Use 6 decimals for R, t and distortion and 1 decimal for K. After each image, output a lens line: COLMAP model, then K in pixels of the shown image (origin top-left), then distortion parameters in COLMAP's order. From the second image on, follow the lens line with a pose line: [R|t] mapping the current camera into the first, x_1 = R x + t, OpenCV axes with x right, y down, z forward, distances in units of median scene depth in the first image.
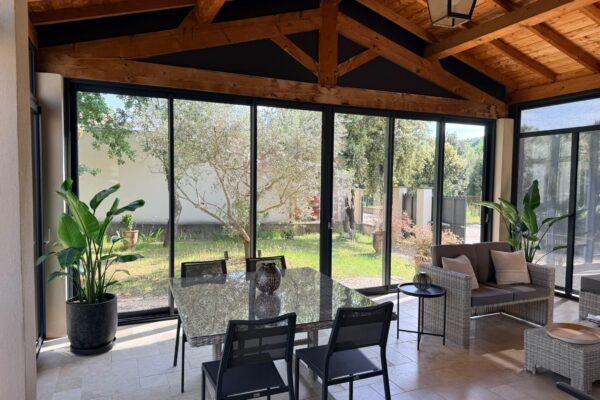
lens RADIAL K [[413.9, 0, 301.9], [0, 413.9, 198.6], [0, 0, 1]] dist [0.068979, -0.090626]
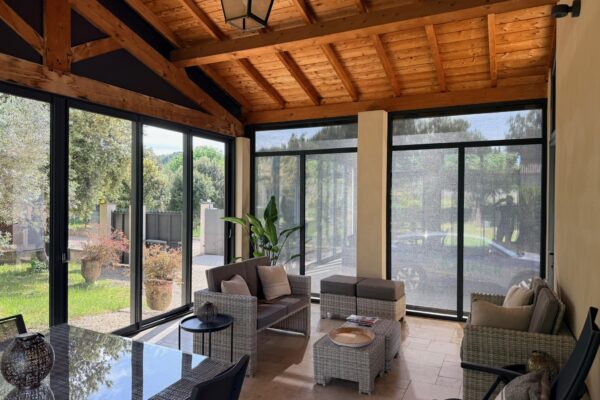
lens RADIAL K [[413.9, 0, 301.9], [0, 413.9, 198.6], [0, 0, 1]] dist [0.068979, -0.090626]
pose [[0.768995, -0.006342, 0.639224, -0.078427], [0.030546, 0.999173, -0.026834, -0.006259], [-0.638525, 0.040161, 0.768552, 0.136539]]
